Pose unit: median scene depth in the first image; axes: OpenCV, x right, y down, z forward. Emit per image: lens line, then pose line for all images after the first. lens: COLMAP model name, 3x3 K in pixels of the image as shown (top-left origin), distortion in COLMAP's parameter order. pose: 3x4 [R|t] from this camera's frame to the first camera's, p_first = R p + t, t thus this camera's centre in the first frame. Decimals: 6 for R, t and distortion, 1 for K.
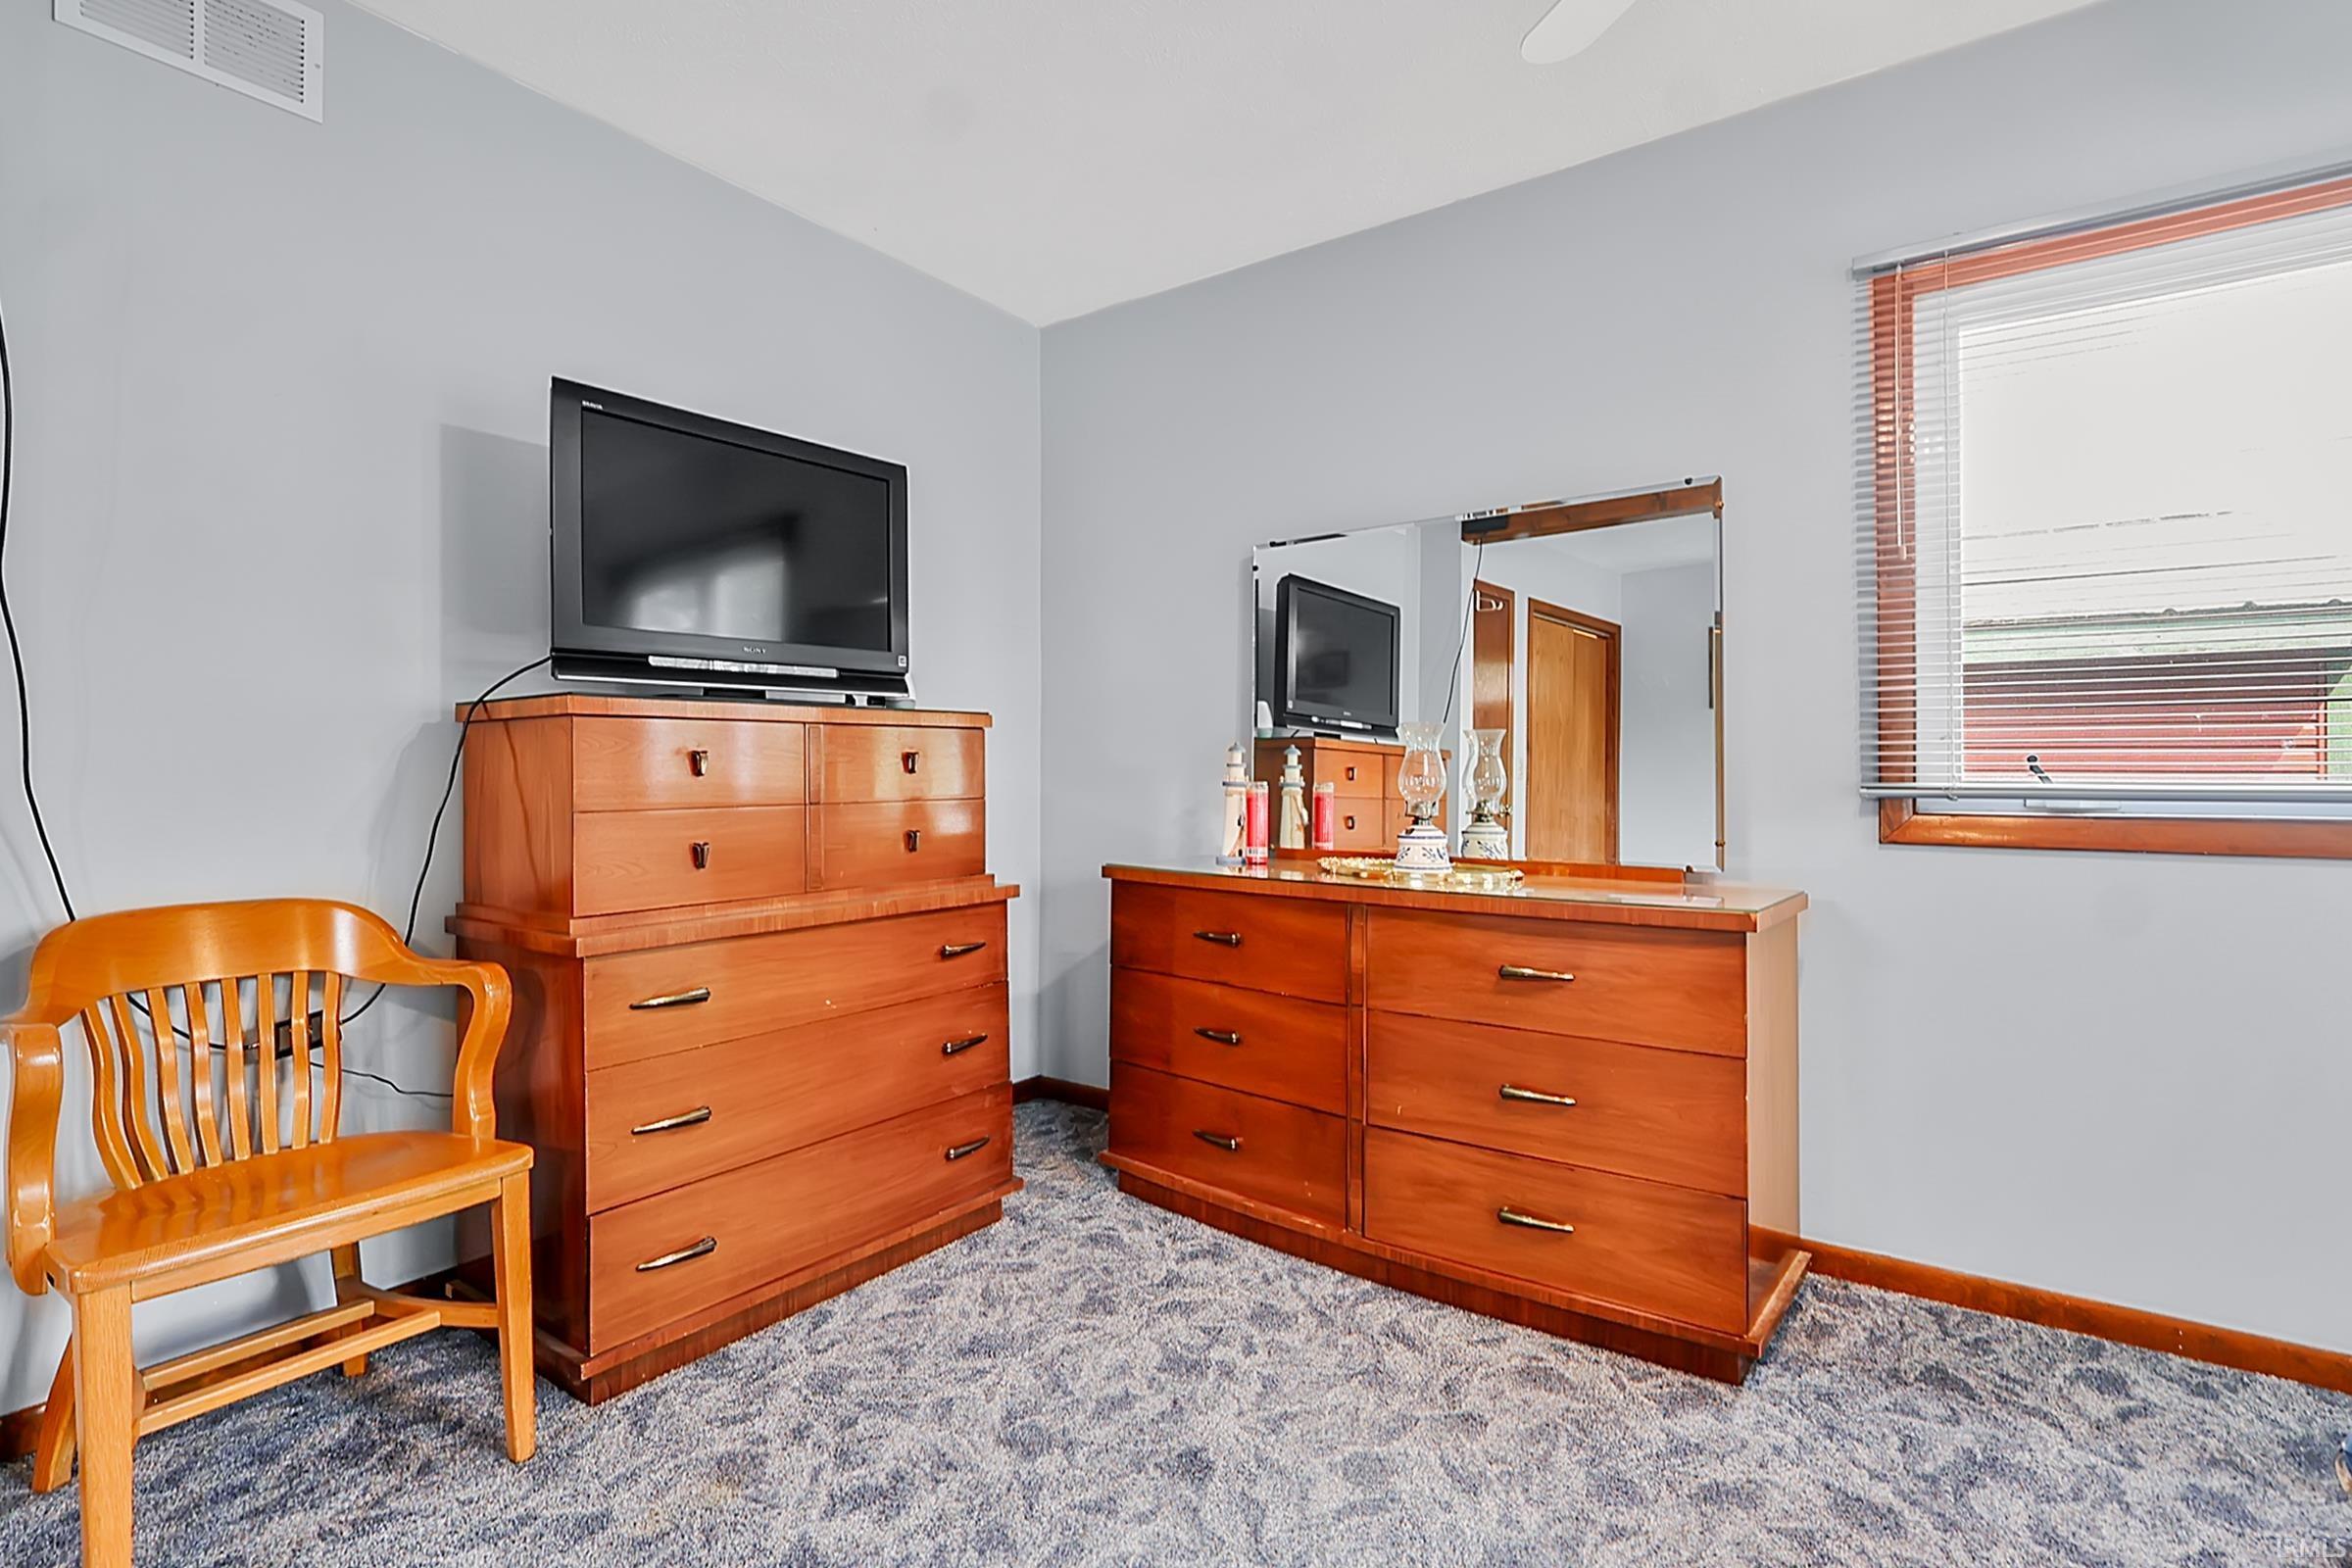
lens RADIAL K [[1089.1, 0, 1185.5], [0, 1089.1, 776.3], [0, 0, 1]] dist [-0.001979, -0.000382]
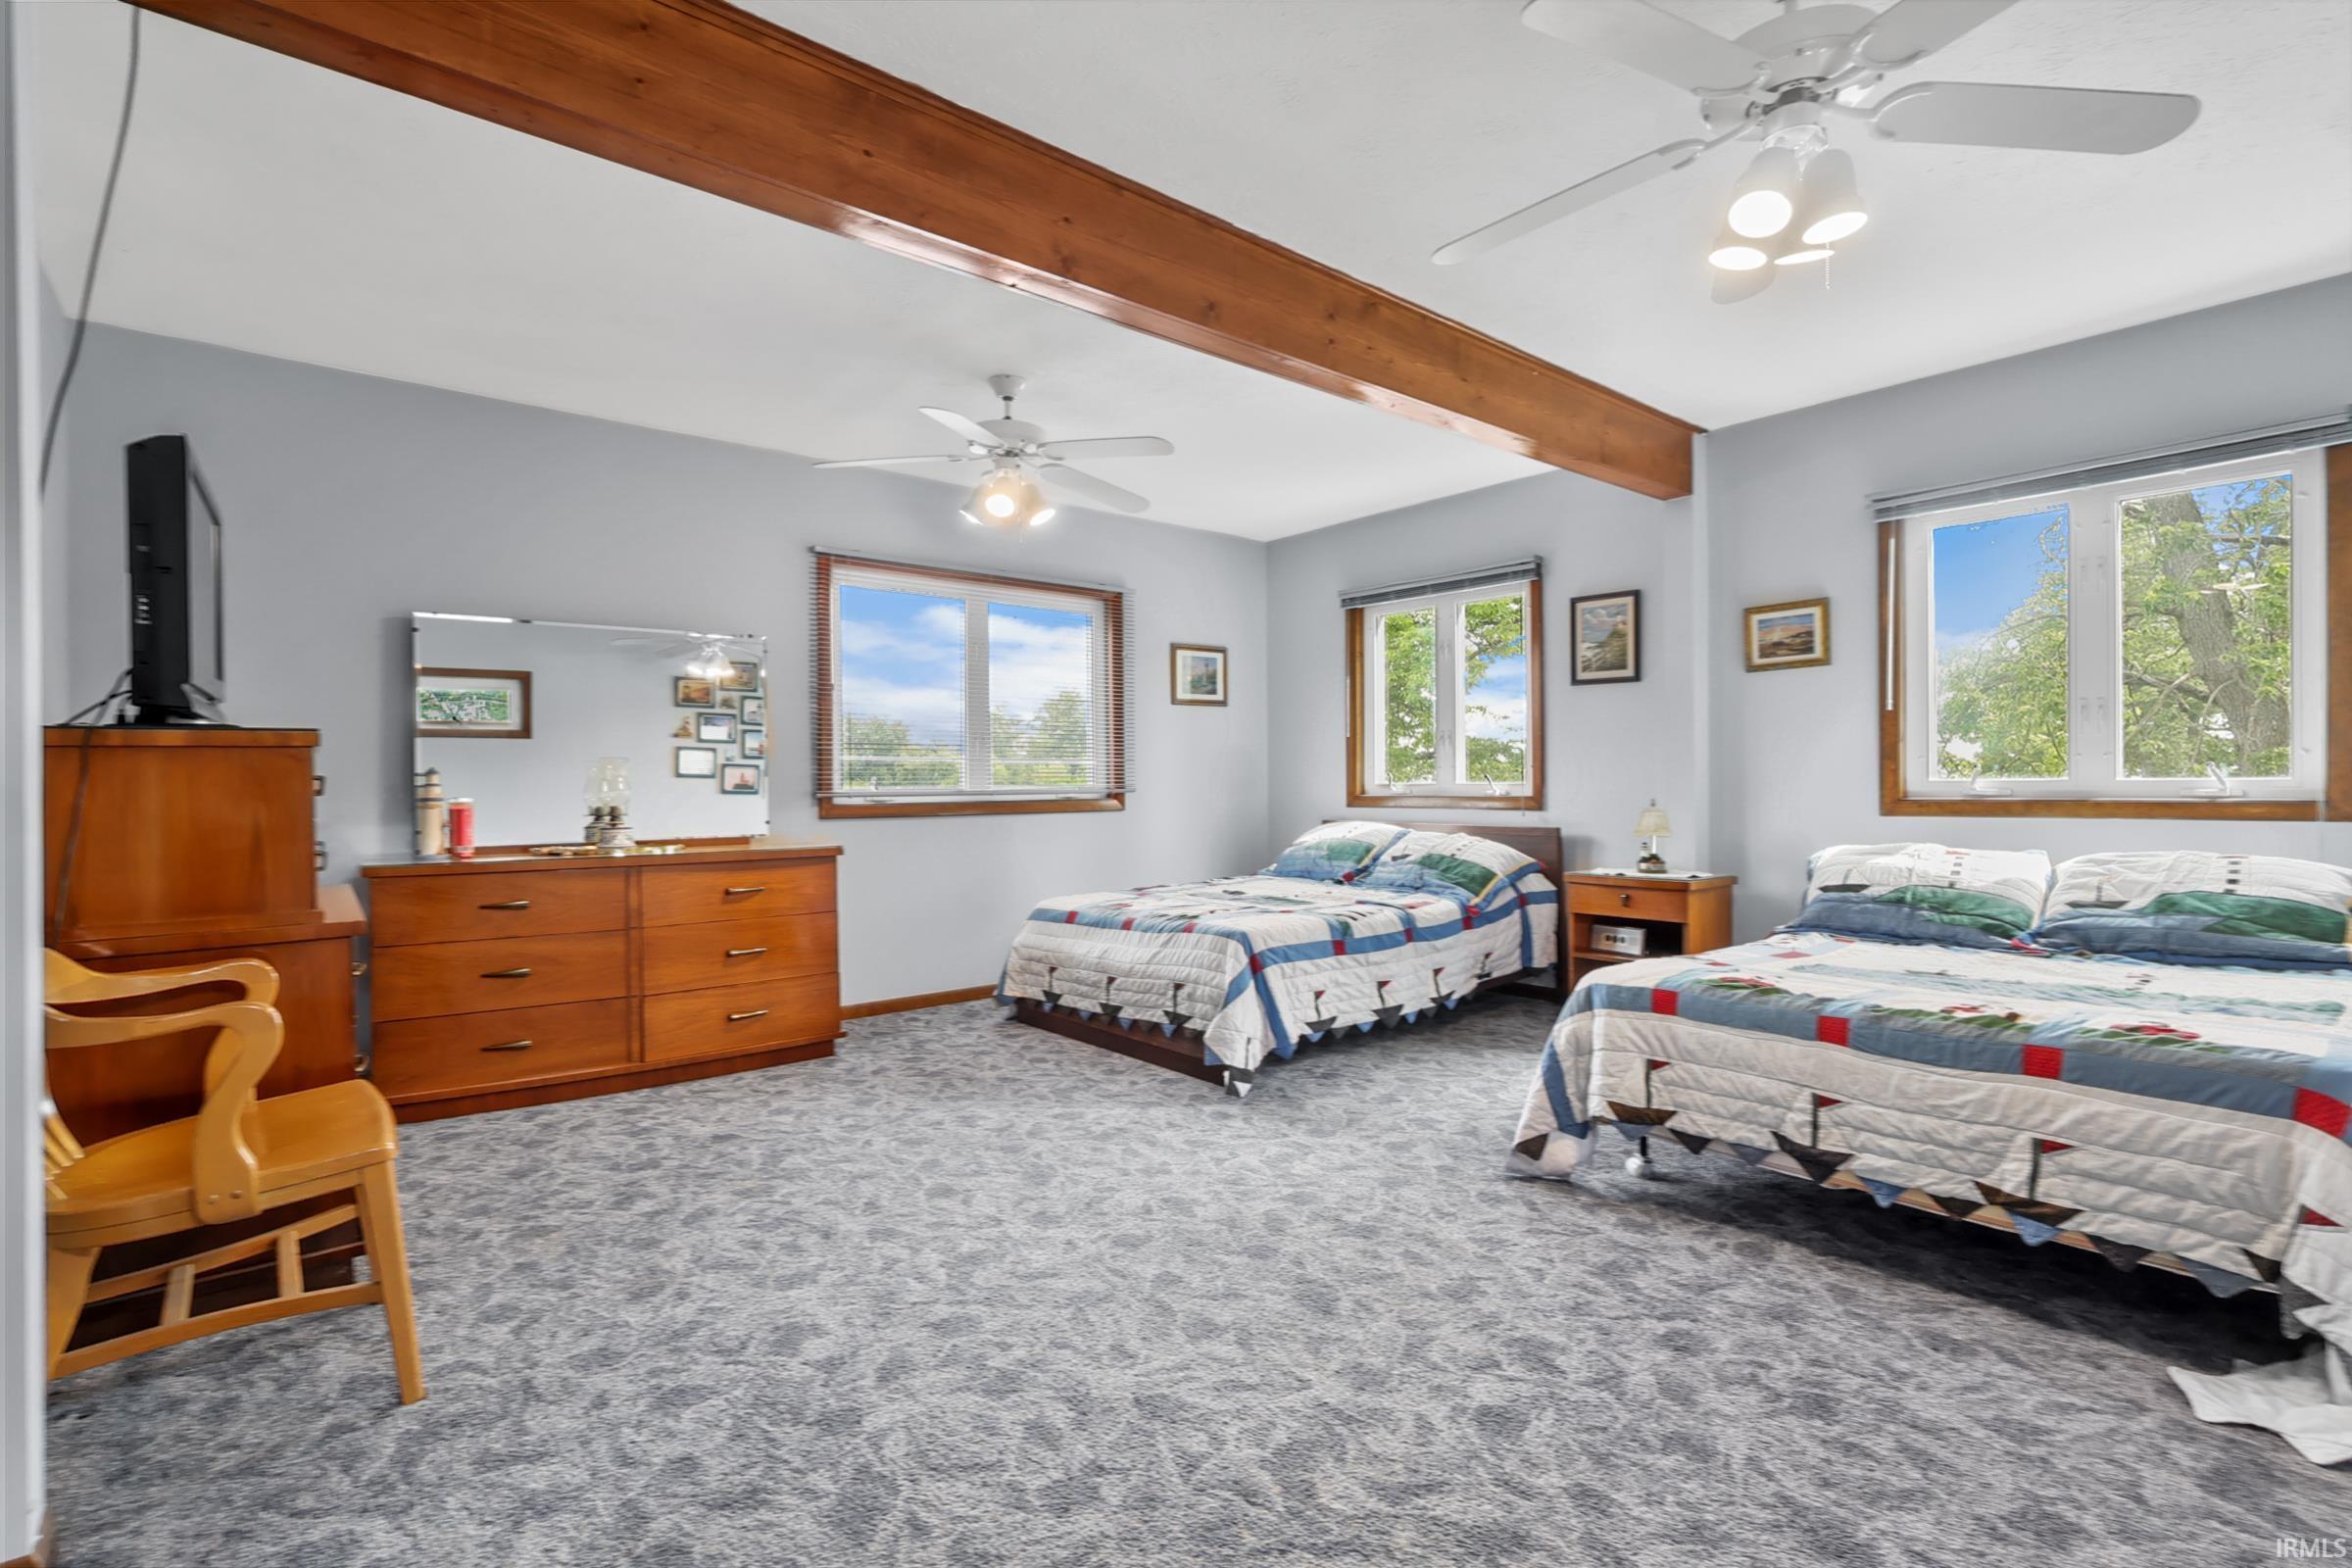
lens RADIAL K [[1089.1, 0, 1172.6], [0, 1089.1, 783.7], [0, 0, 1]] dist [-0.001979, -0.000382]
pose [[0.248584, -0.004315, 0.968601, -1.462273], [-0.005708, 0.999966, 0.005920, -0.027634], [-0.968594, -0.007000, 0.248551, -0.245751]]
